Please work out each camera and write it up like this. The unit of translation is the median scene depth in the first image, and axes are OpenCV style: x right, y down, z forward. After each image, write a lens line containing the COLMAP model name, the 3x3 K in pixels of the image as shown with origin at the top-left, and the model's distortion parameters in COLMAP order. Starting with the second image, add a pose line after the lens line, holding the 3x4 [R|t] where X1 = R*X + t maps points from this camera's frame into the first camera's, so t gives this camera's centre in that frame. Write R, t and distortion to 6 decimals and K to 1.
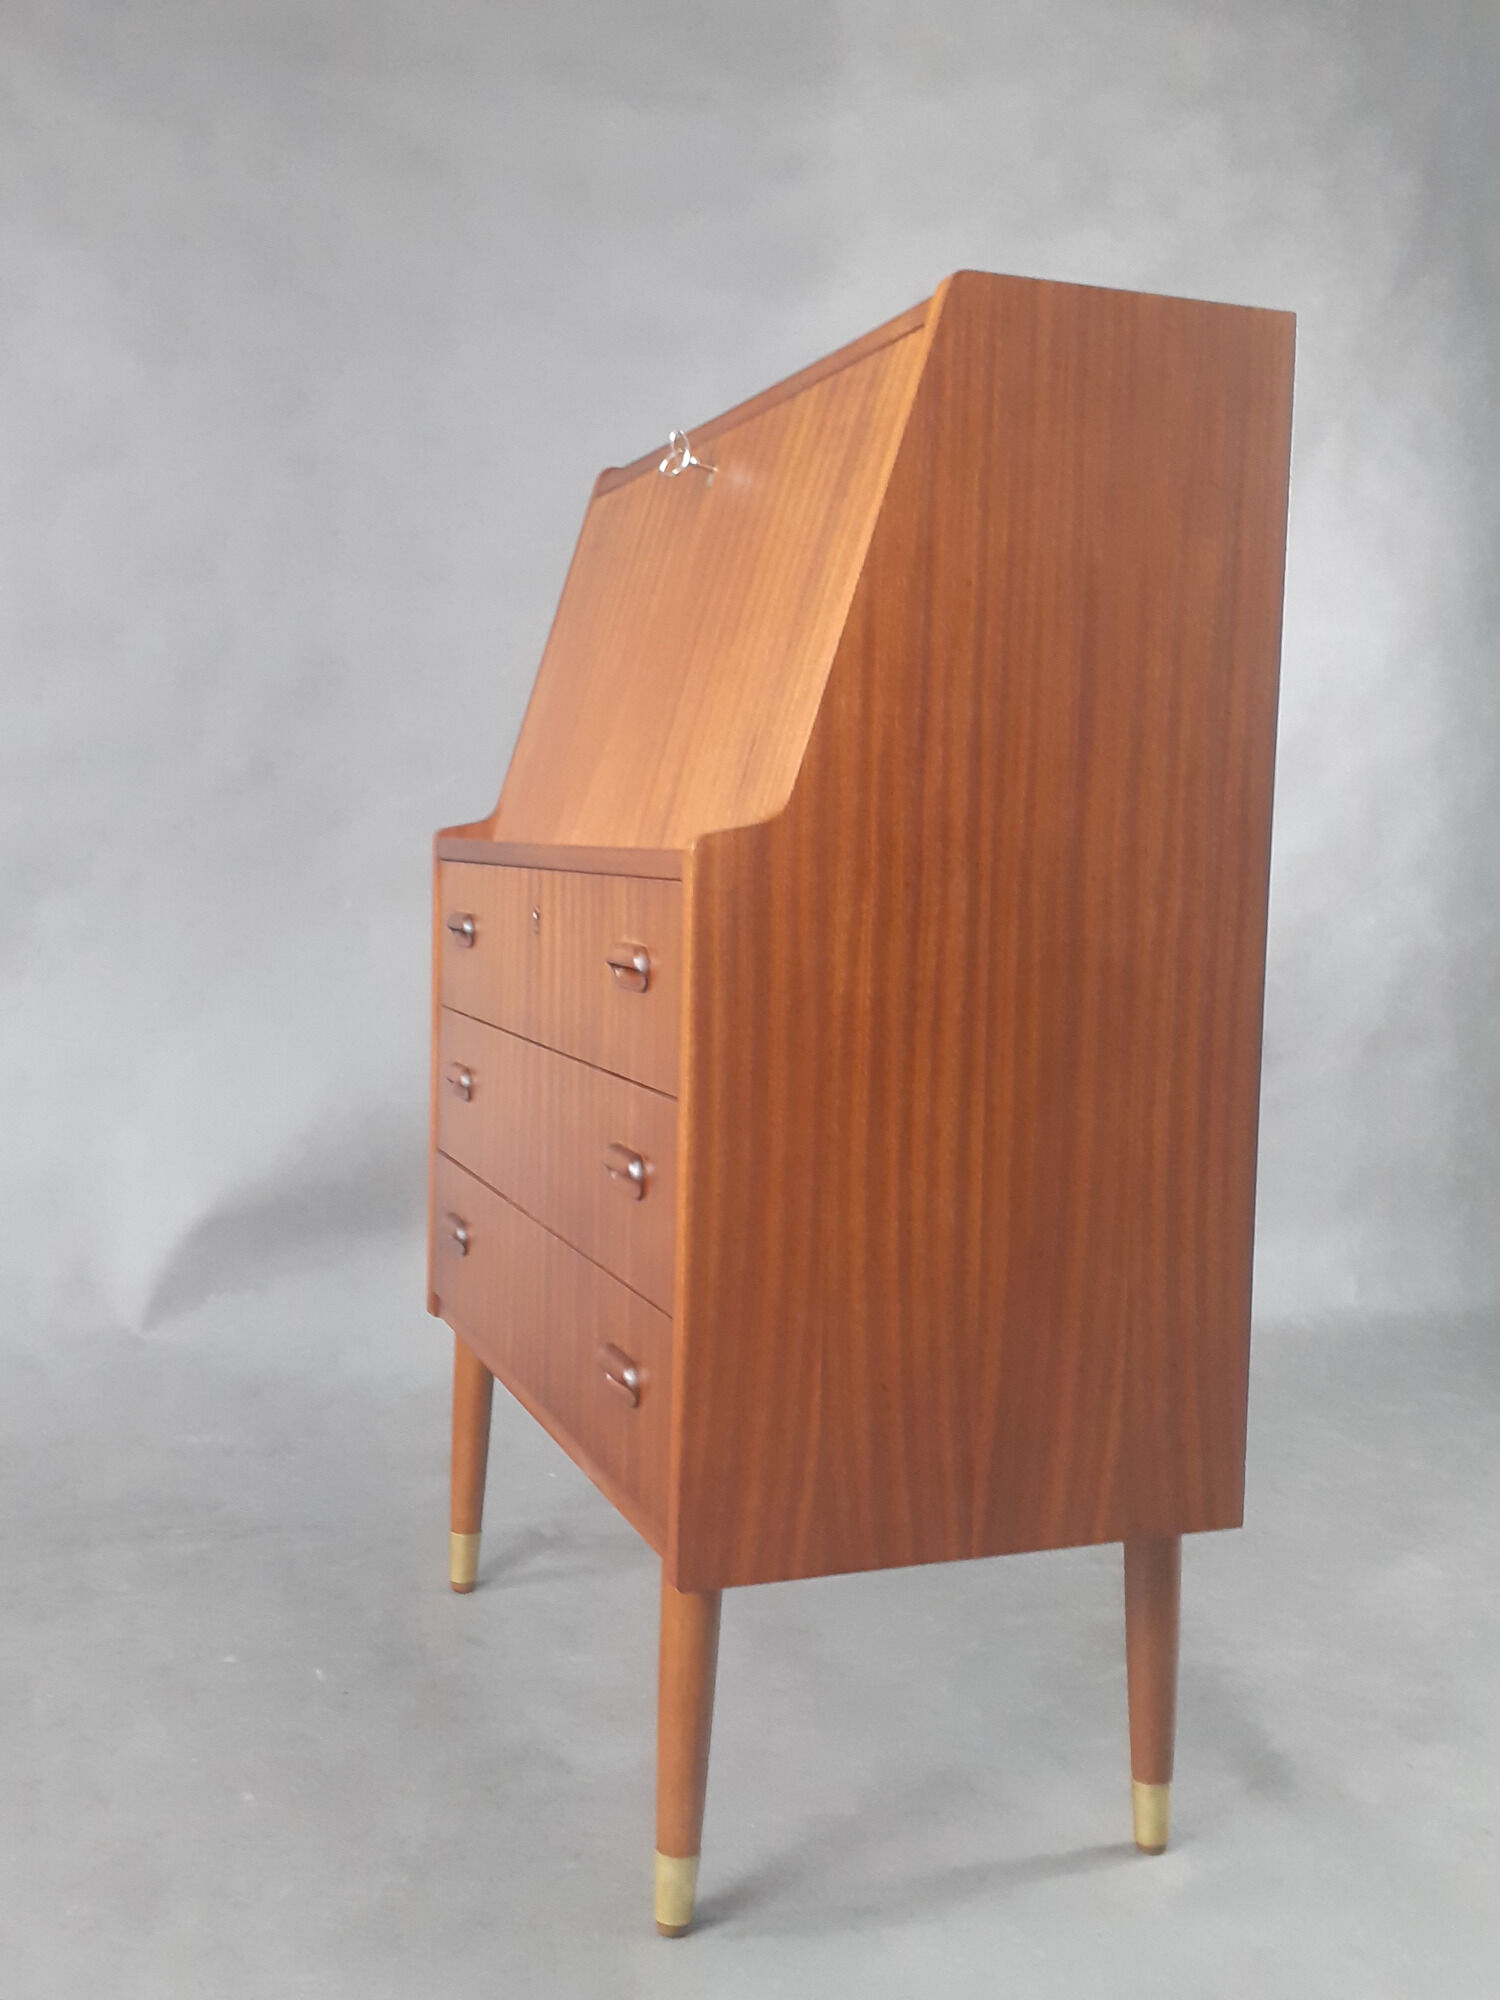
lens RADIAL K [[2015.1, 0, 733.6], [0, 2015.1, 992.1], [0, 0, 1]] dist [0.233769, -0.520459]
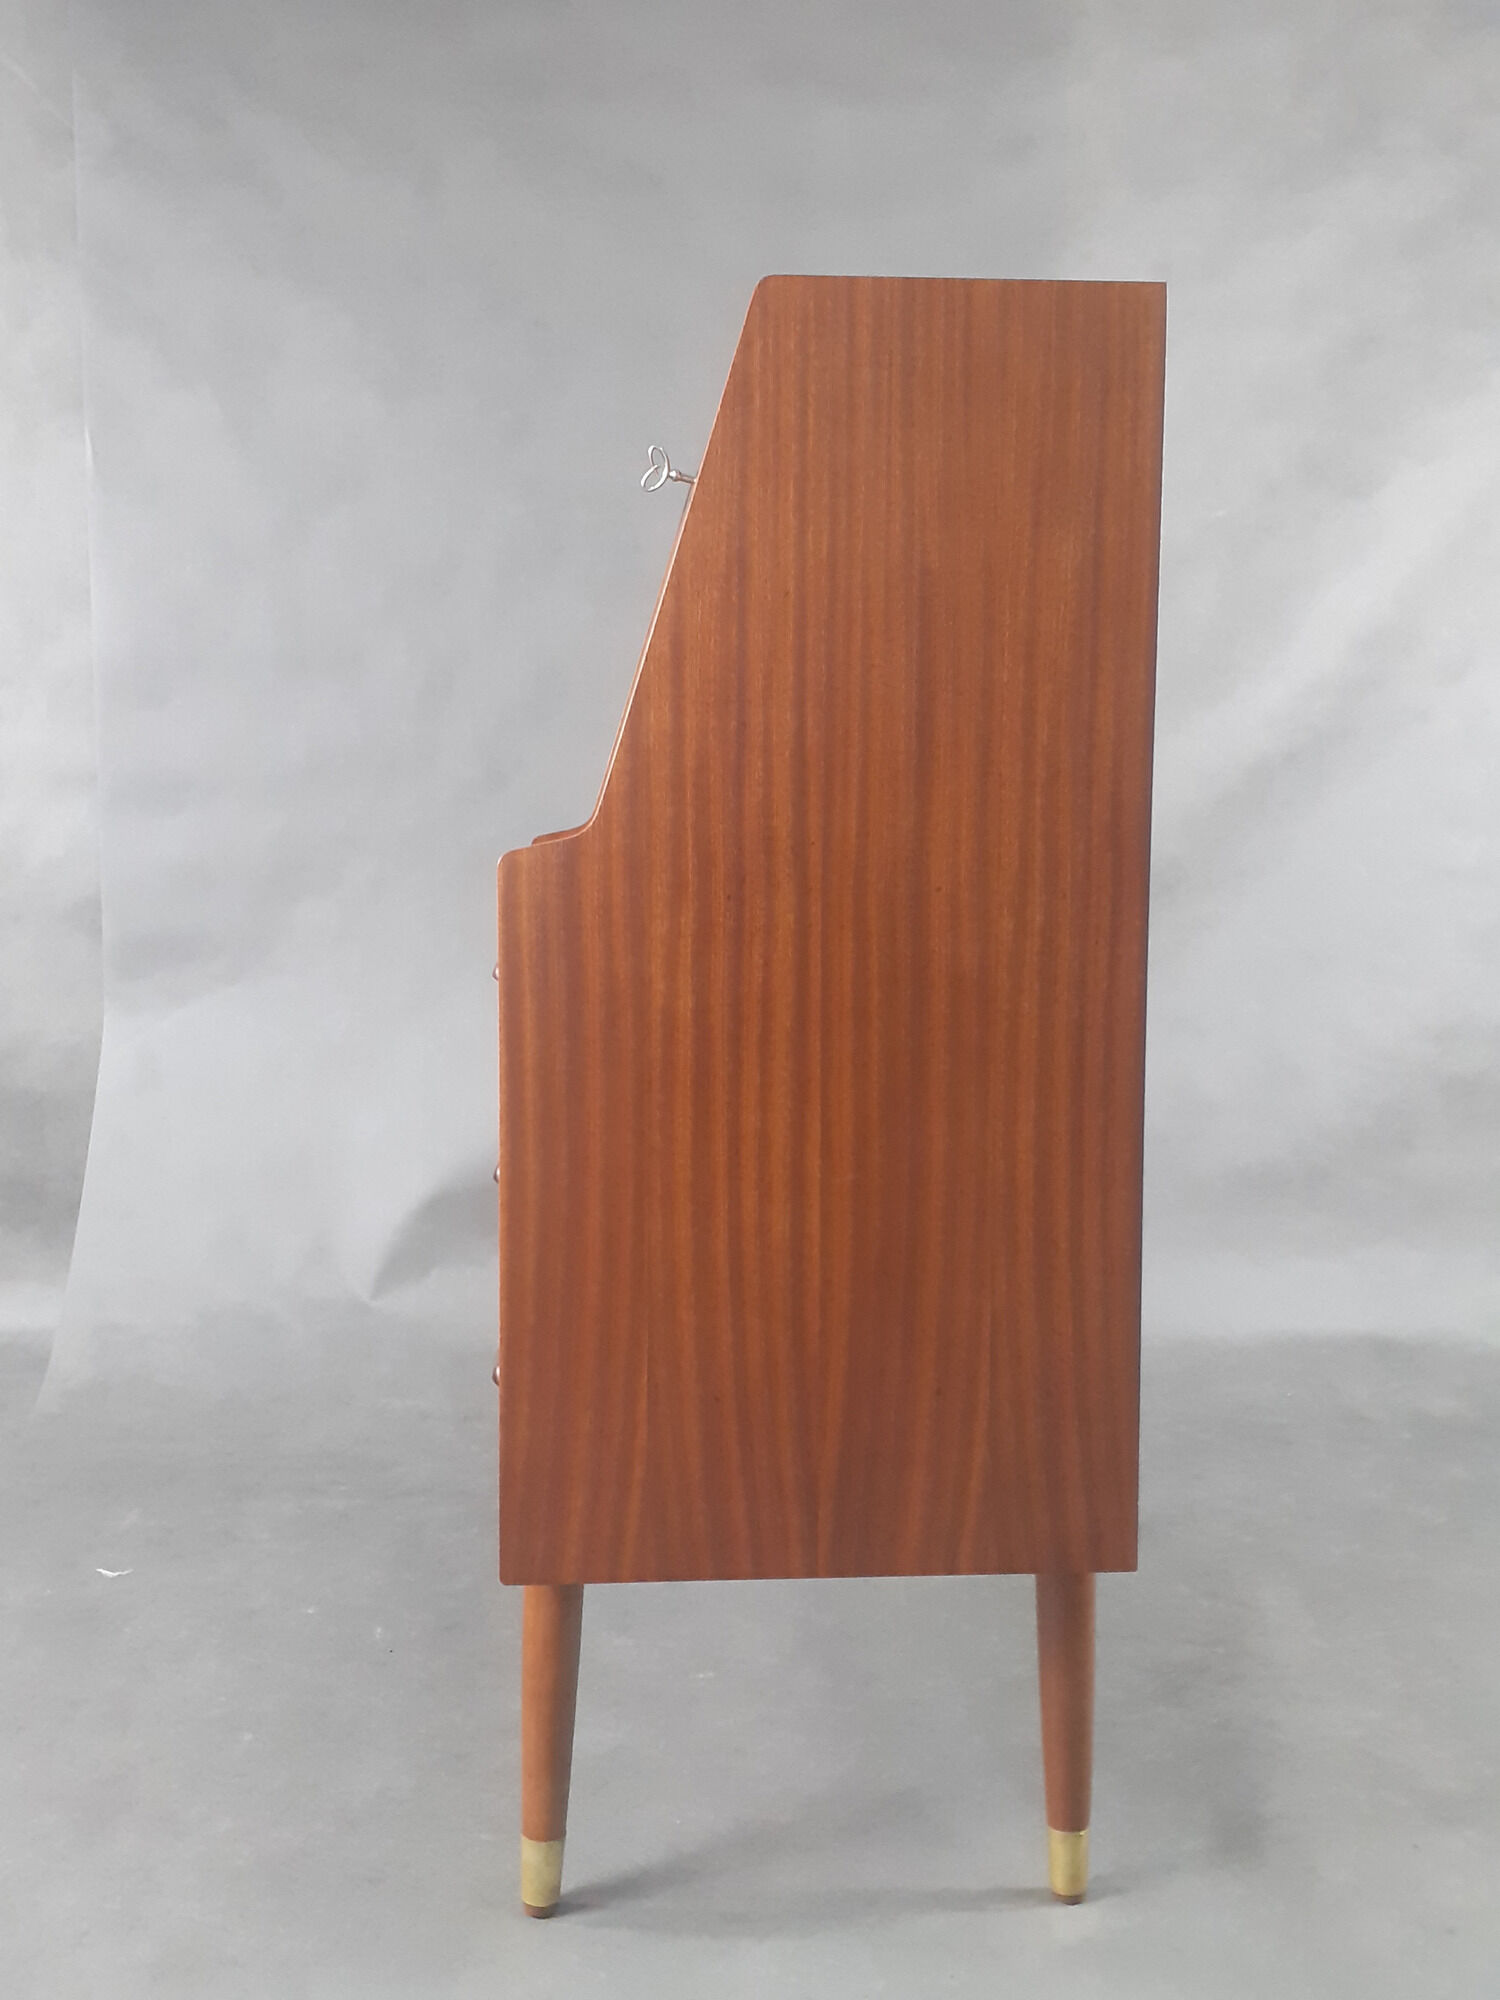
lens RADIAL K [[2015.1, 0, 733.6], [0, 2015.1, 992.1], [0, 0, 1]] dist [0.233769, -0.520459]
pose [[0.958416, 0.007670, -0.285272, 0.366417], [-0.005042, 0.999938, 0.009946, -0.016107], [0.285330, -0.008094, 0.958395, 0.044490]]
